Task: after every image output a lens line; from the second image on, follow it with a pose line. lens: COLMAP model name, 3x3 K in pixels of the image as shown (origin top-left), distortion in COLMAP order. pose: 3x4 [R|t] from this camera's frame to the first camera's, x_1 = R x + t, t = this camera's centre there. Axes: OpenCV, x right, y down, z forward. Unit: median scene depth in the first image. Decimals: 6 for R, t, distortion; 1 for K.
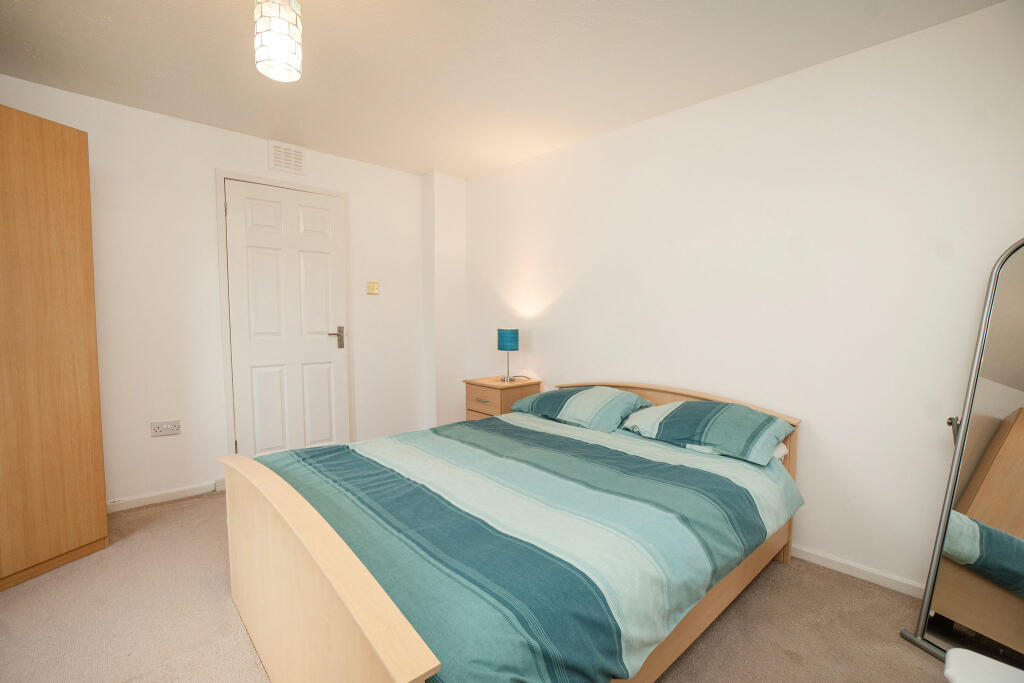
lens RADIAL K [[453.0, 0, 509.5], [0, 453.0, 338.2], [0, 0, 1]] dist [0.000384, 0.000078]
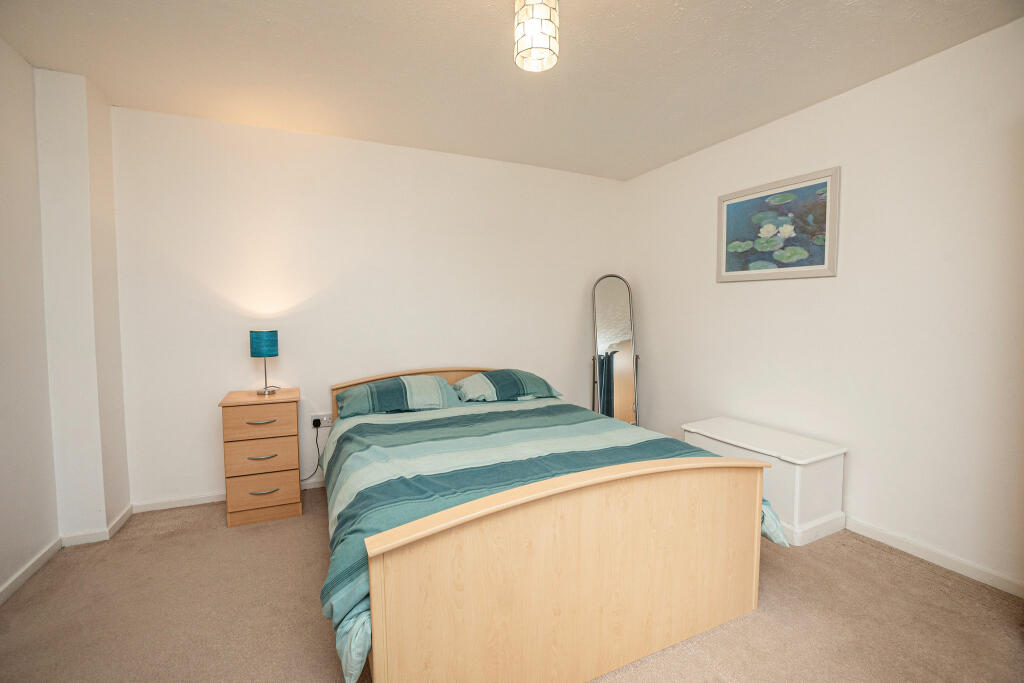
lens RADIAL K [[453.0, 0, 509.5], [0, 453.0, 338.2], [0, 0, 1]] dist [0.000384, 0.000078]
pose [[0.278174, -0.061514, 0.958559, -0.670044], [0.035723, 0.997919, 0.053673, -0.035328], [-0.959866, 0.019313, 0.279793, 0.347475]]
